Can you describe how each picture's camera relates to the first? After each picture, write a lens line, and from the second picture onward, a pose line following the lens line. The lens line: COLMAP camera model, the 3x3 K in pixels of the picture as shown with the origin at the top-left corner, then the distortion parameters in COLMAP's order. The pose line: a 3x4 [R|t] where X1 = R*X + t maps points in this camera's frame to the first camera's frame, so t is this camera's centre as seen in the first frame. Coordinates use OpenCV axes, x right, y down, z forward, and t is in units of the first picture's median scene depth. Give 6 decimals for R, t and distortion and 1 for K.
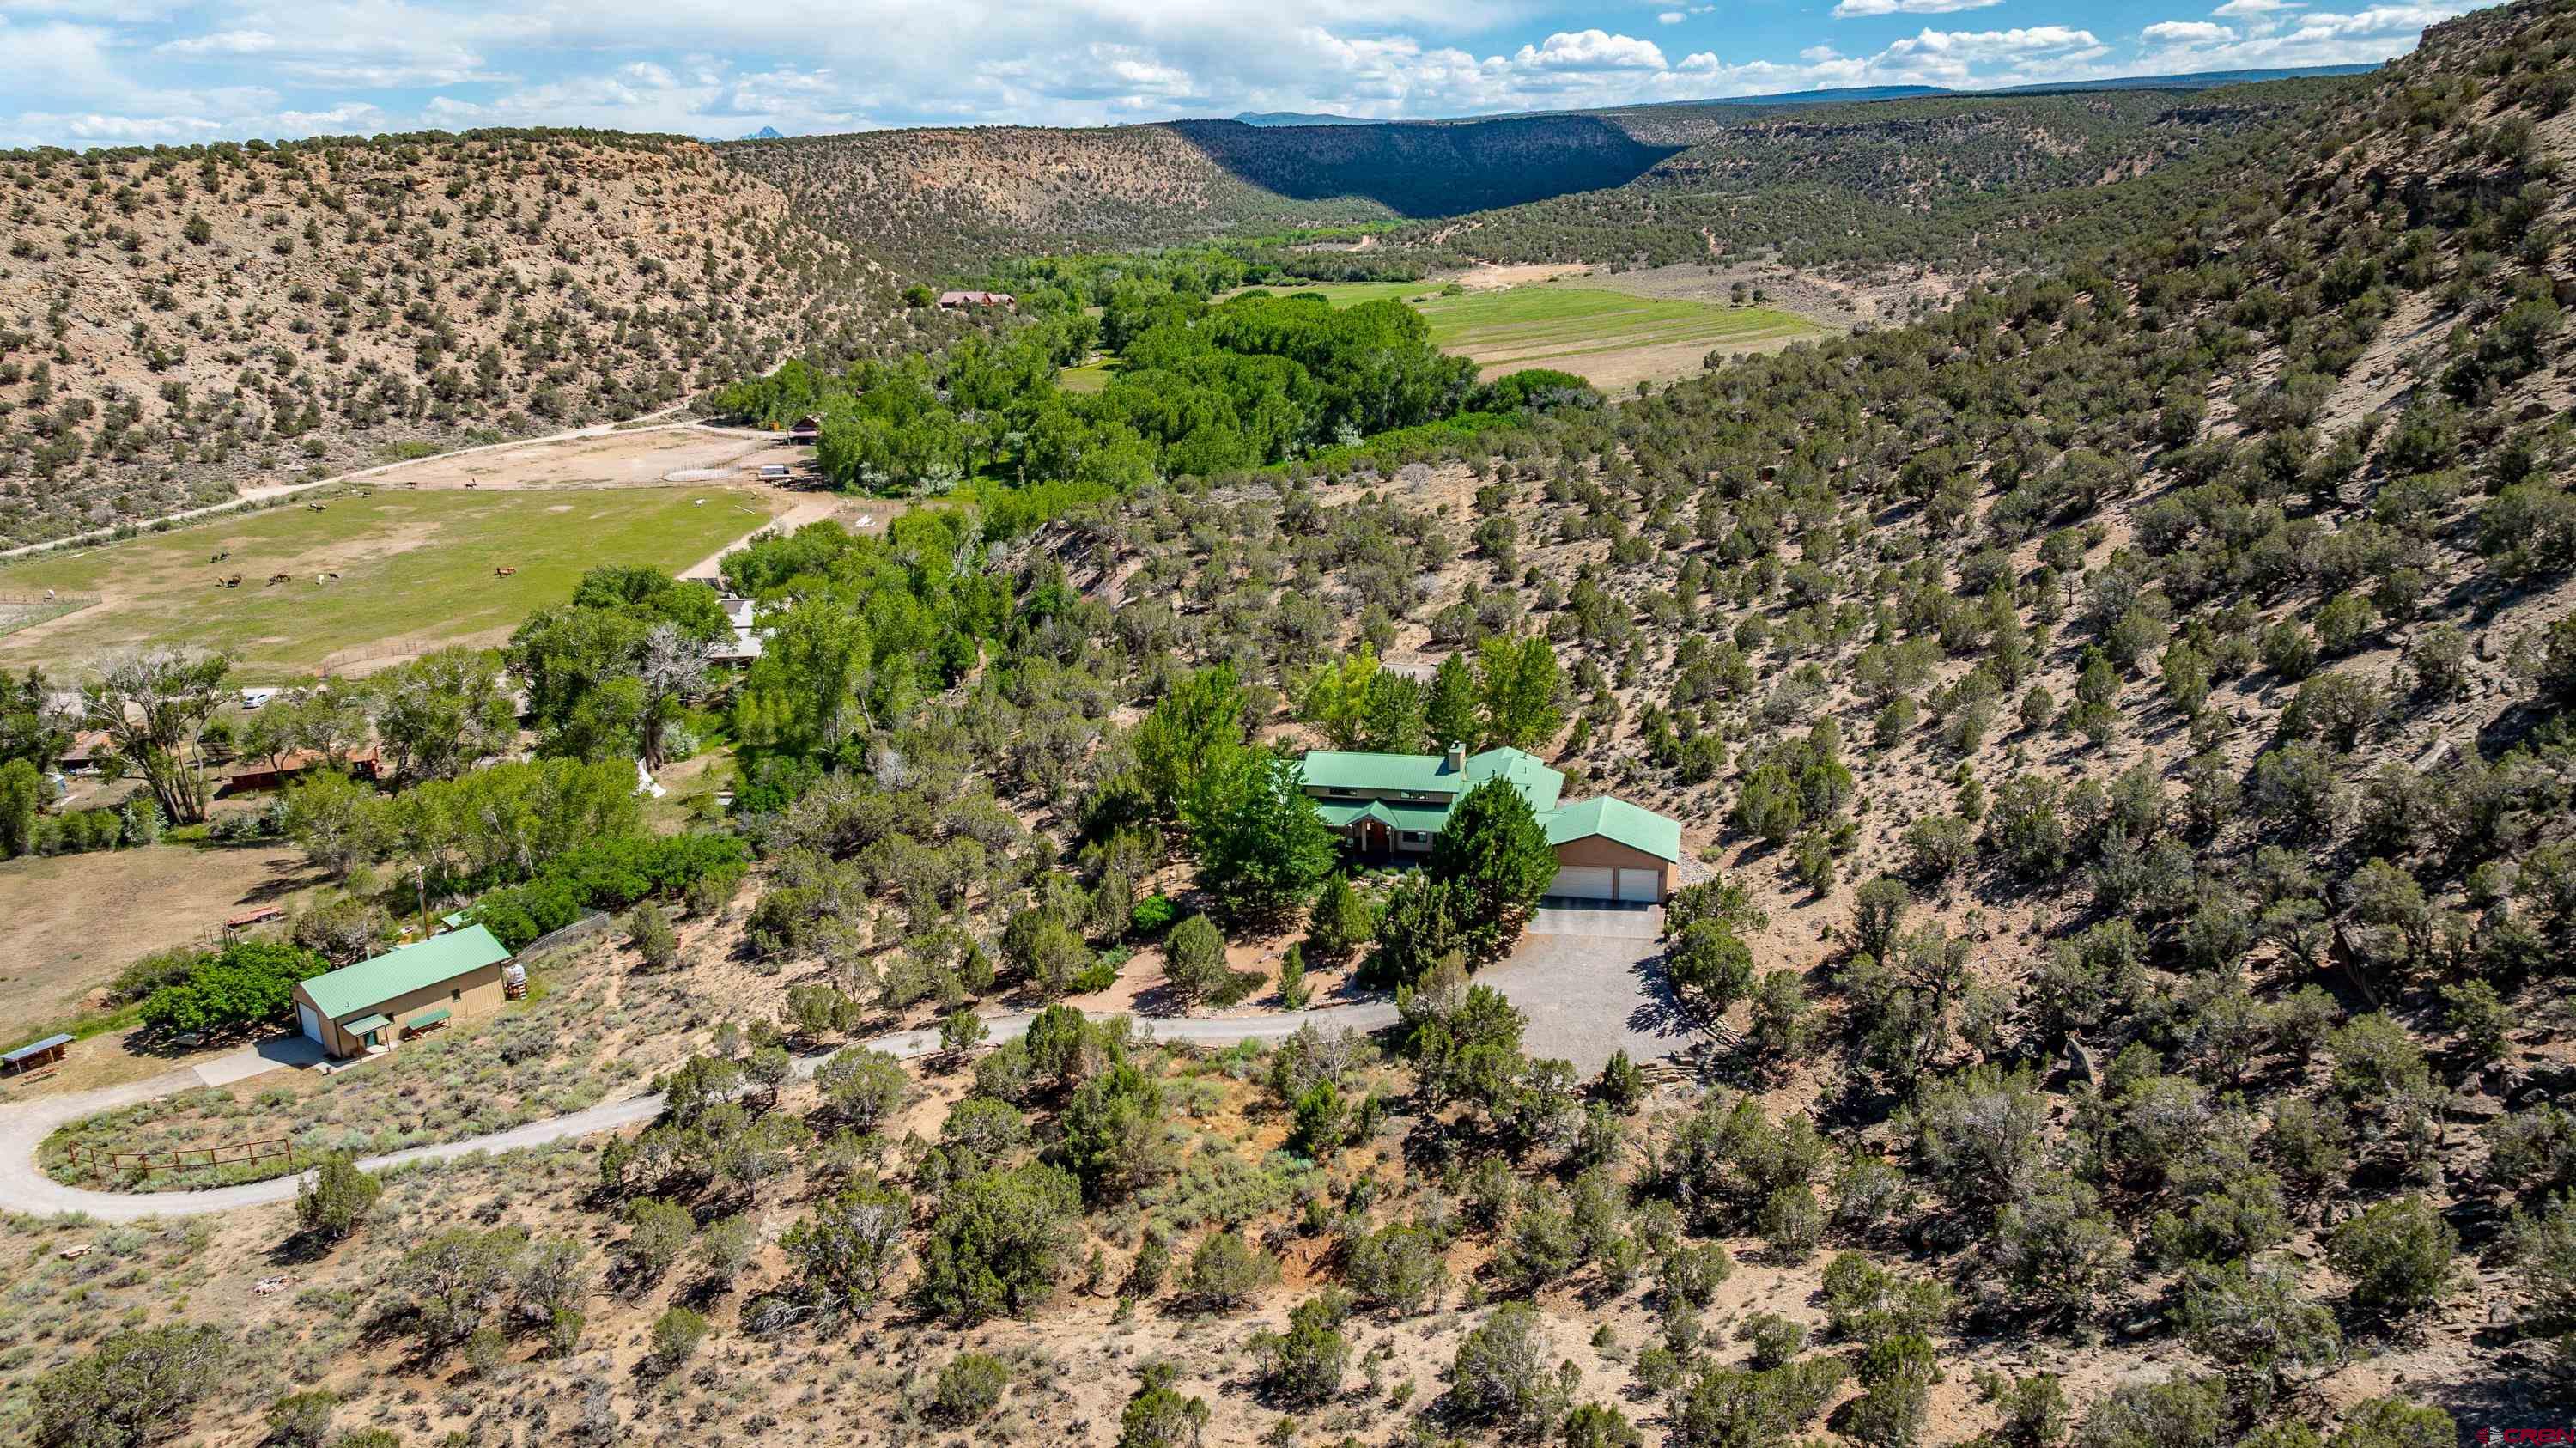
lens RADIAL K [[1813.9, 0, 1288.0], [0, 1813.9, 724.0], [0, 0, 1]] dist [-0.022130, -0.000055]
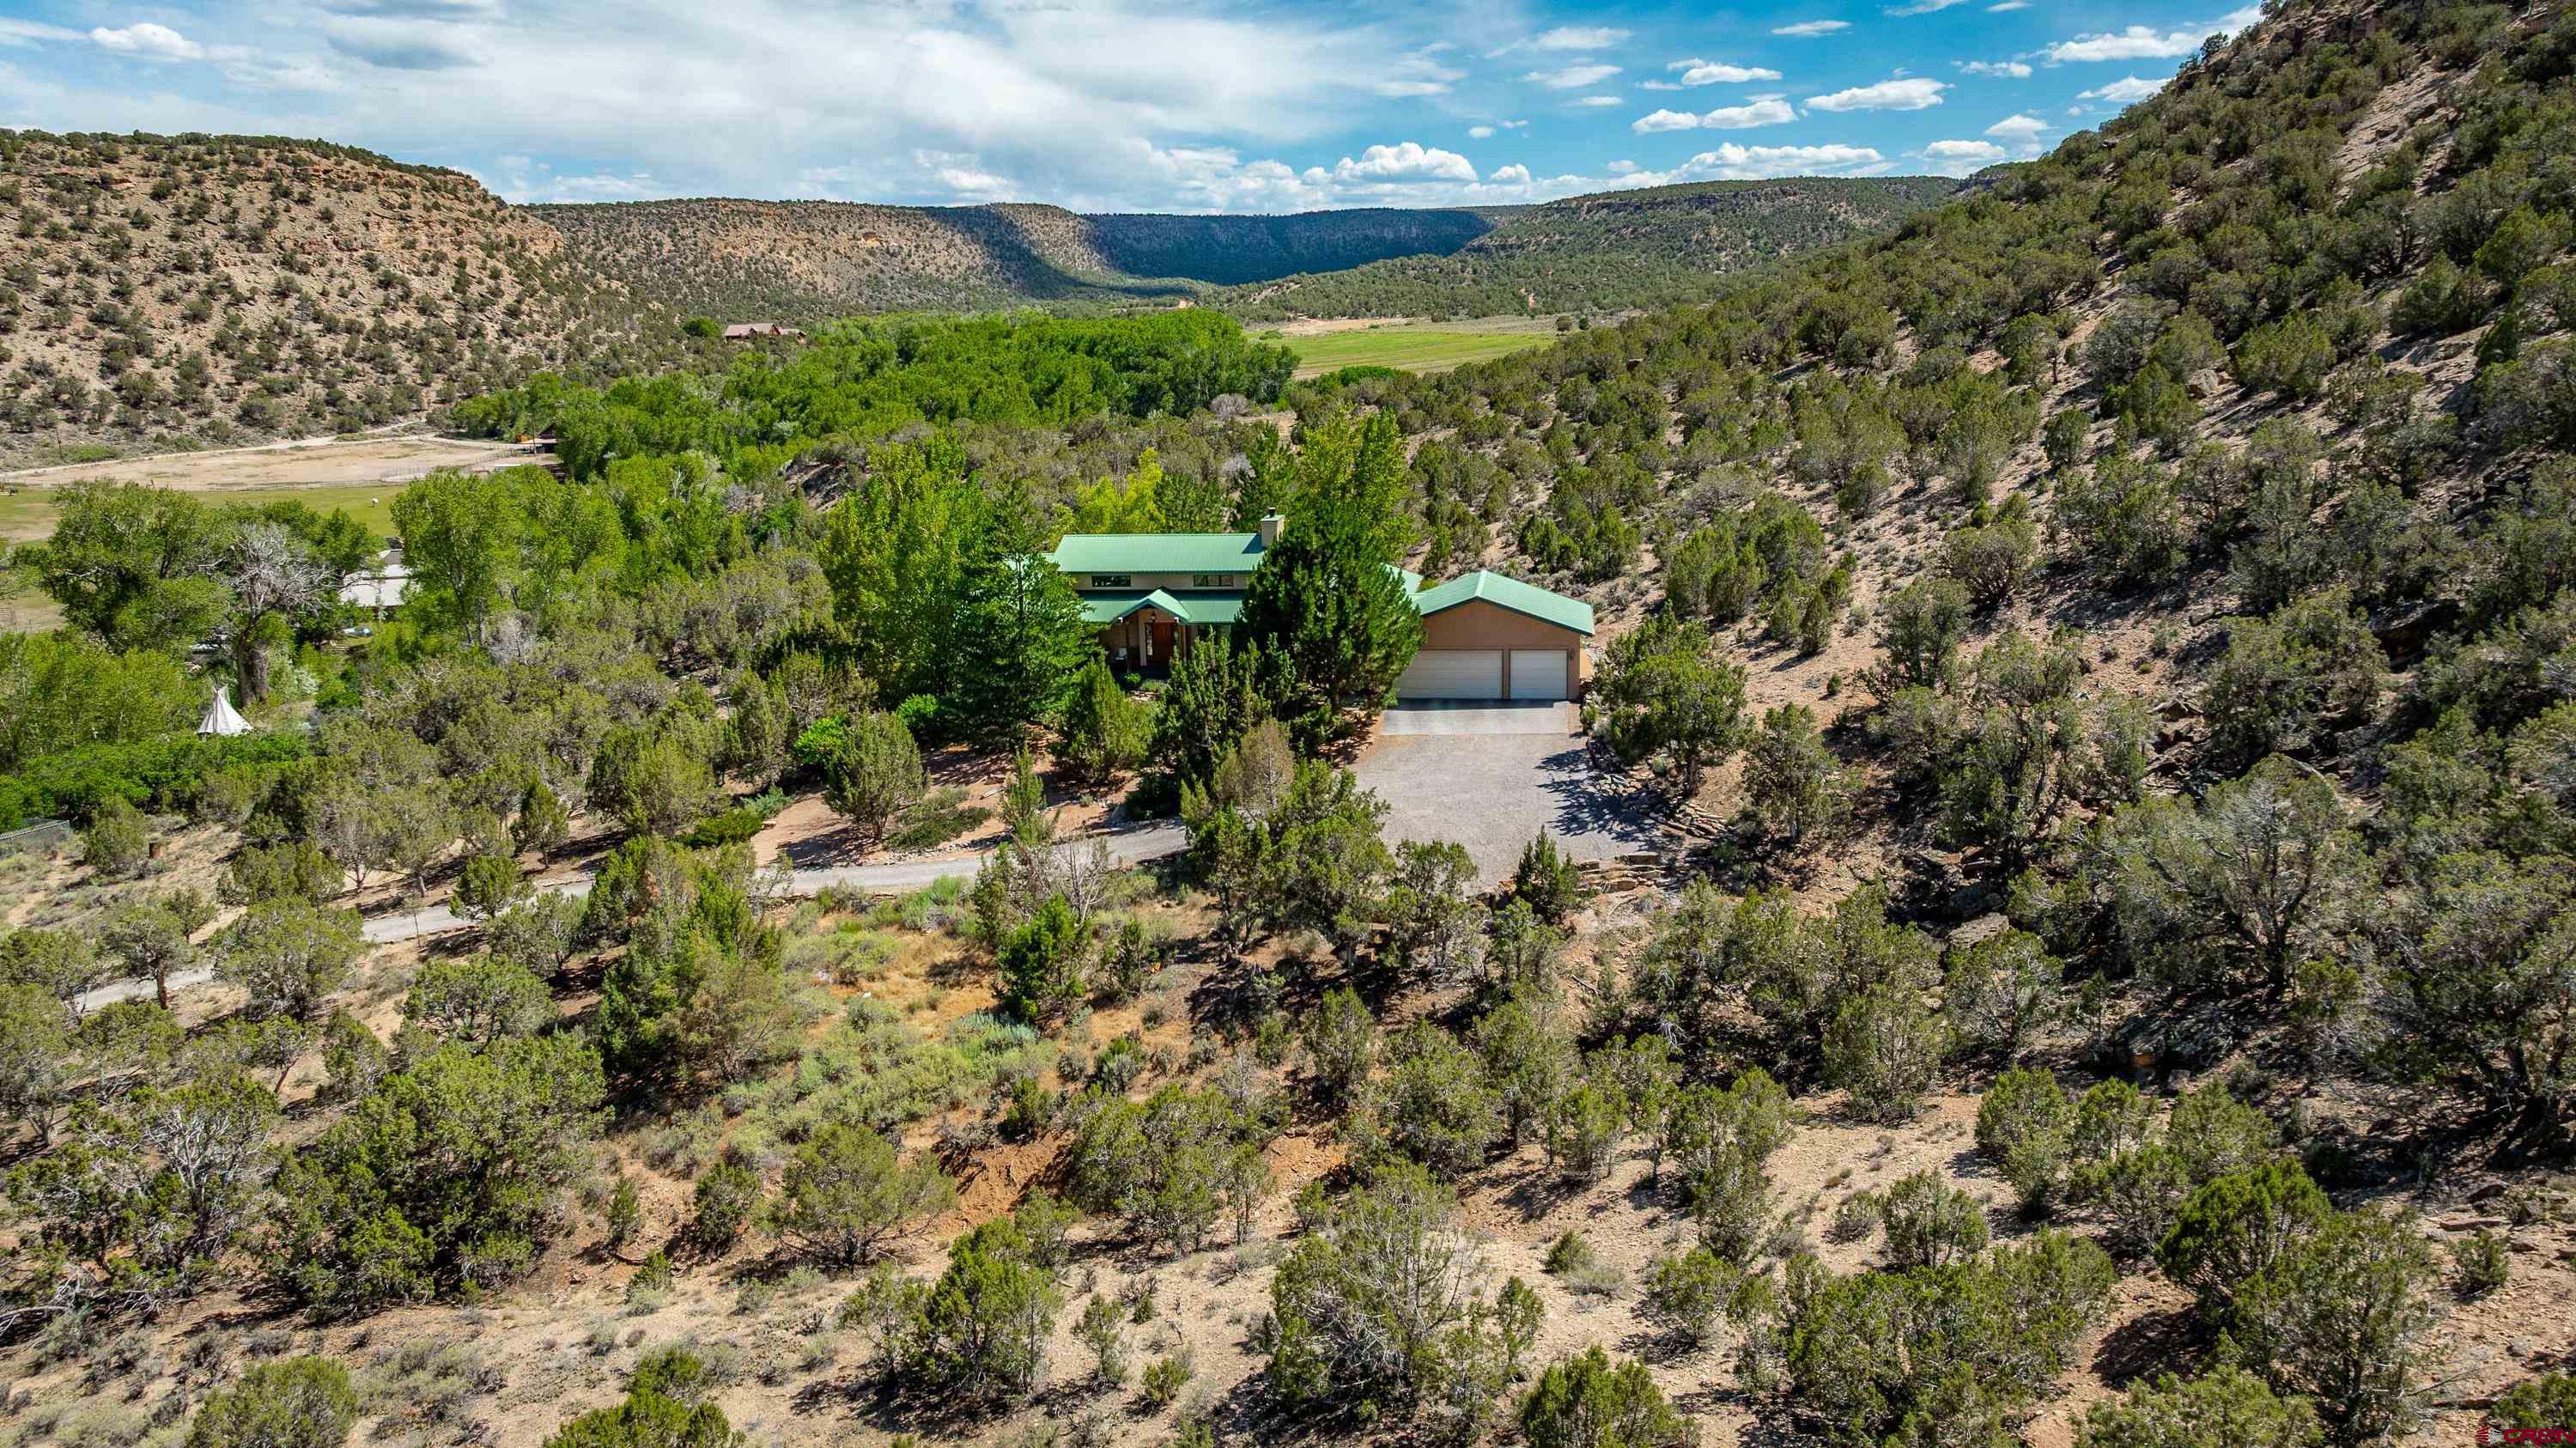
lens RADIAL K [[1813.9, 0, 1288.0], [0, 1813.9, 724.0], [0, 0, 1]] dist [-0.022130, -0.000055]
pose [[0.995407, -0.018732, 0.093882, 0.034462], [0.023855, 0.998270, -0.053746, 0.143607], [-0.092713, 0.055739, 0.994132, 0.330105]]
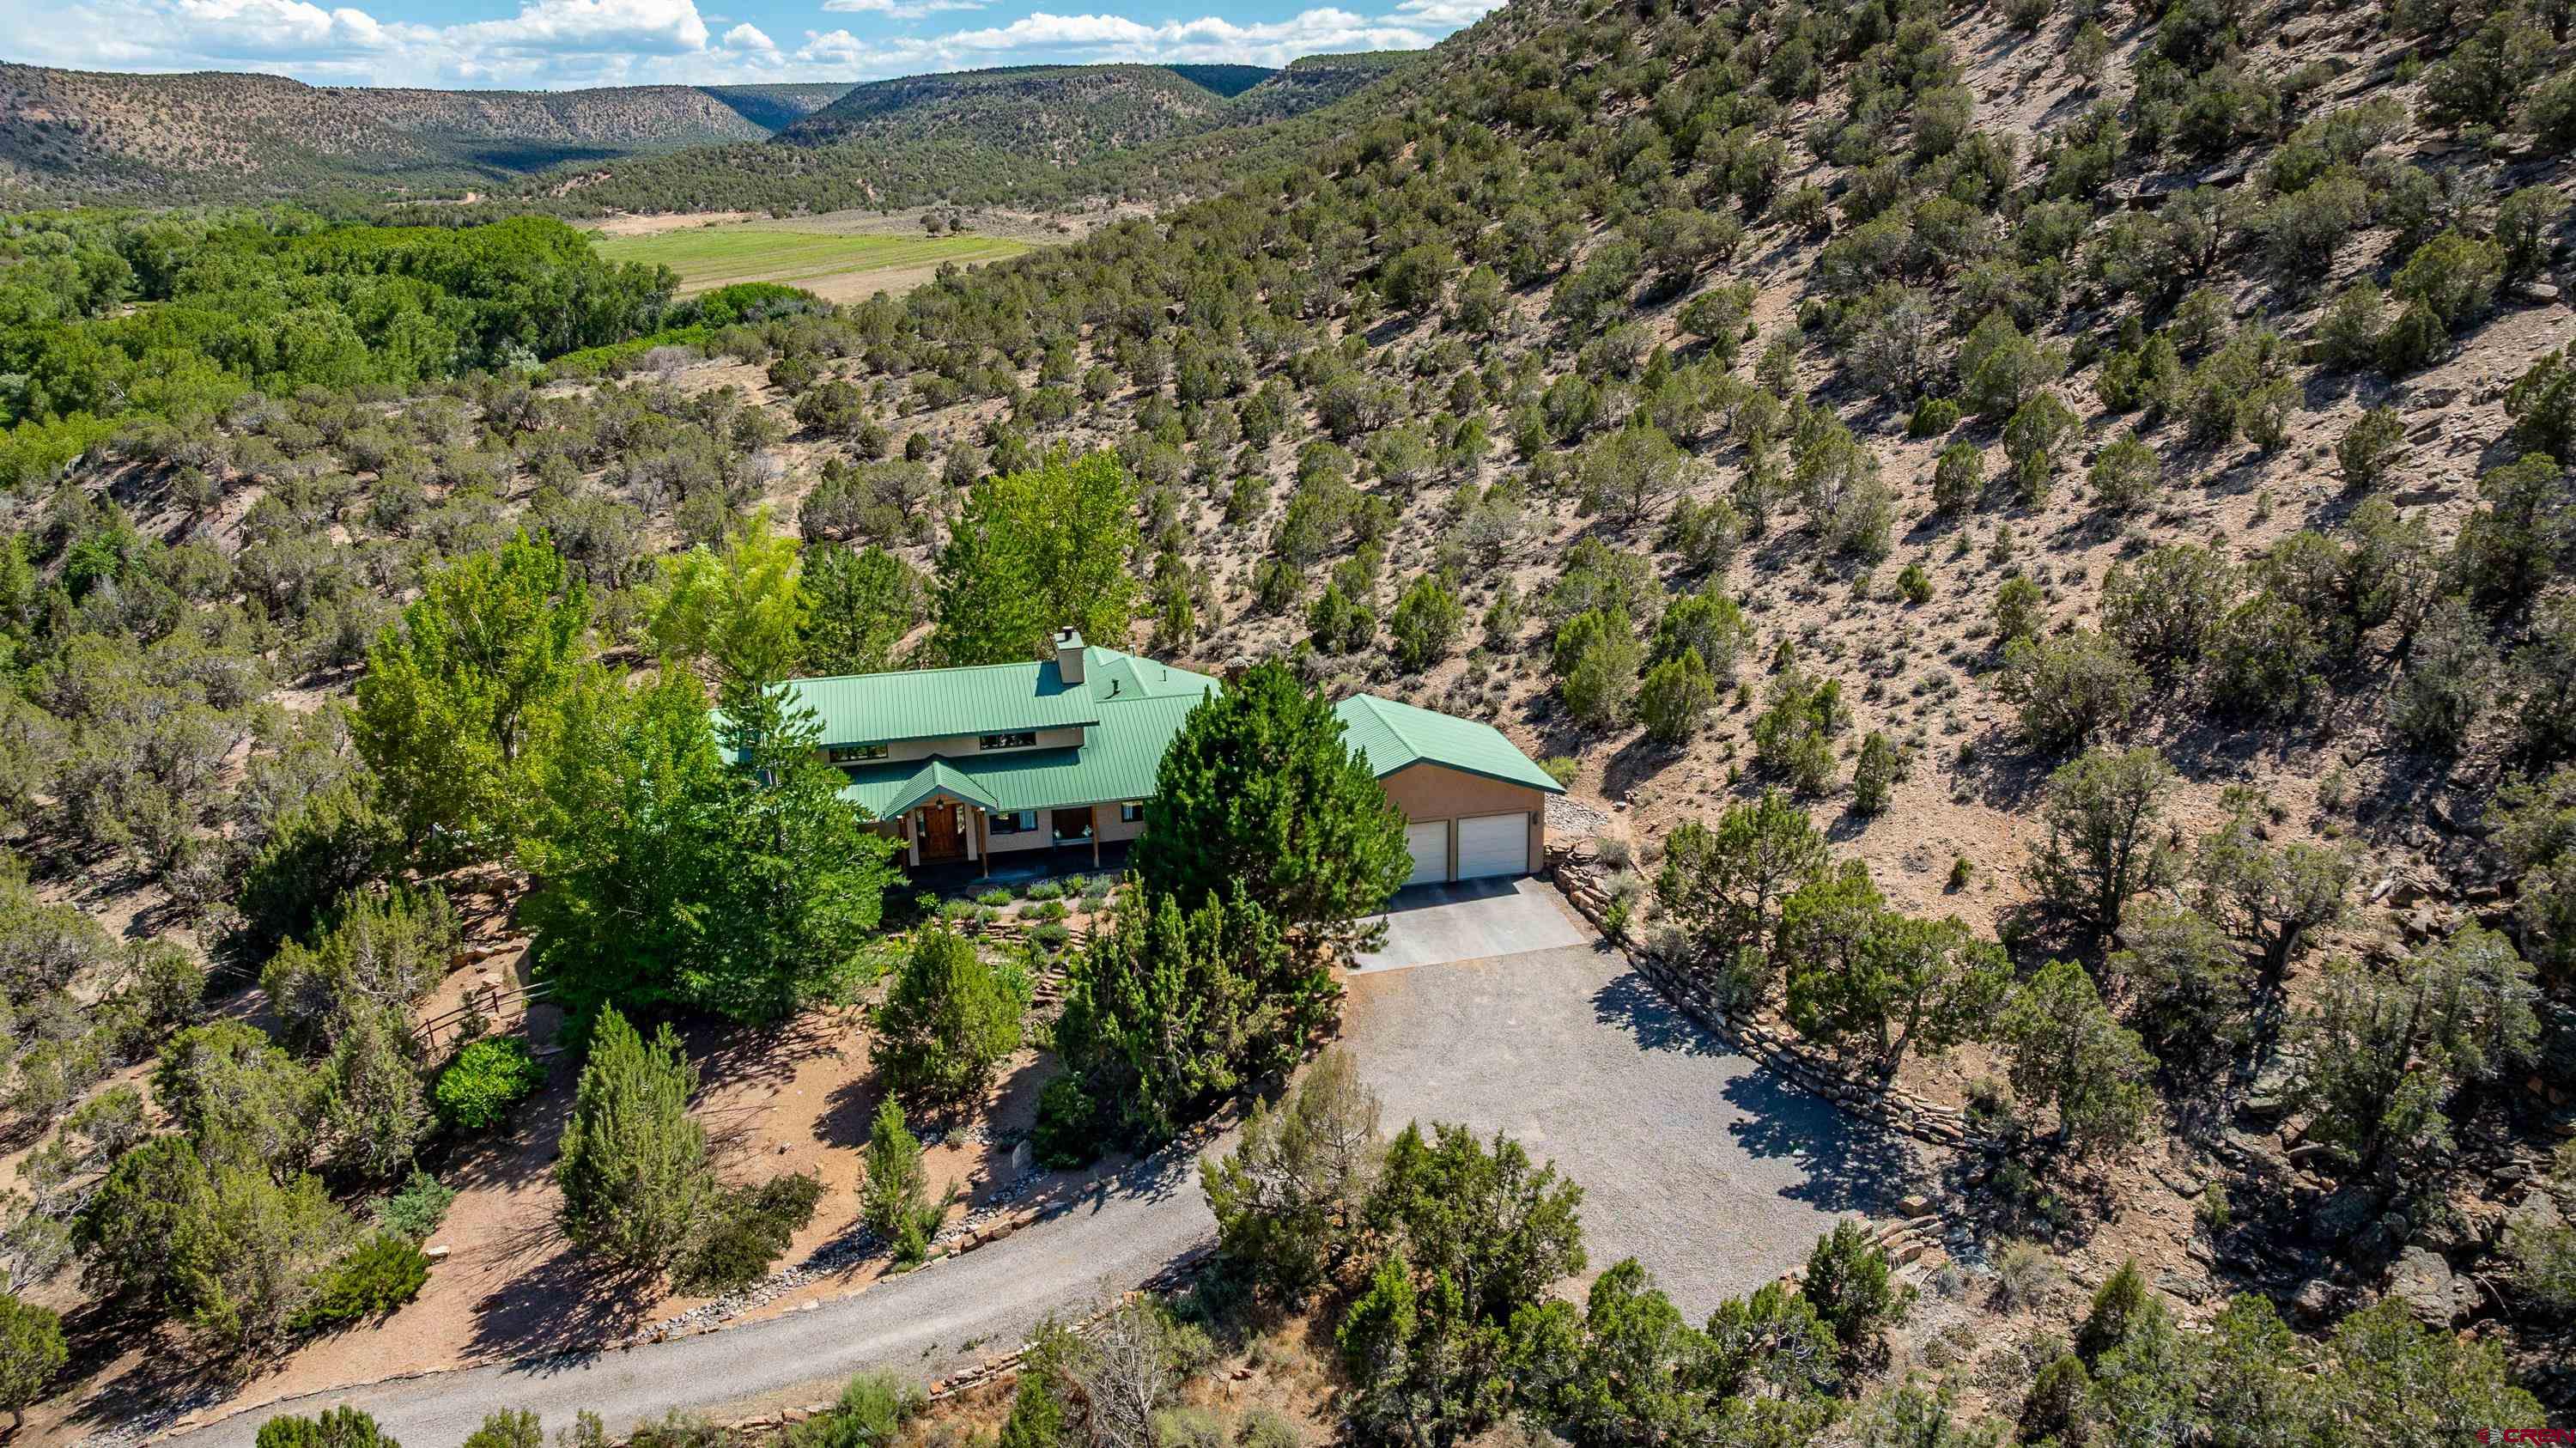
lens RADIAL K [[1815.9, 0, 1288.0], [0, 1815.9, 724.0], [0, 0, 1]] dist [-0.051453, 0.059296]
pose [[0.894729, -0.120702, 0.429990, -0.081436], [0.117908, 0.992468, 0.033249, 0.029599], [-0.430764, 0.020950, 0.902221, 0.556368]]
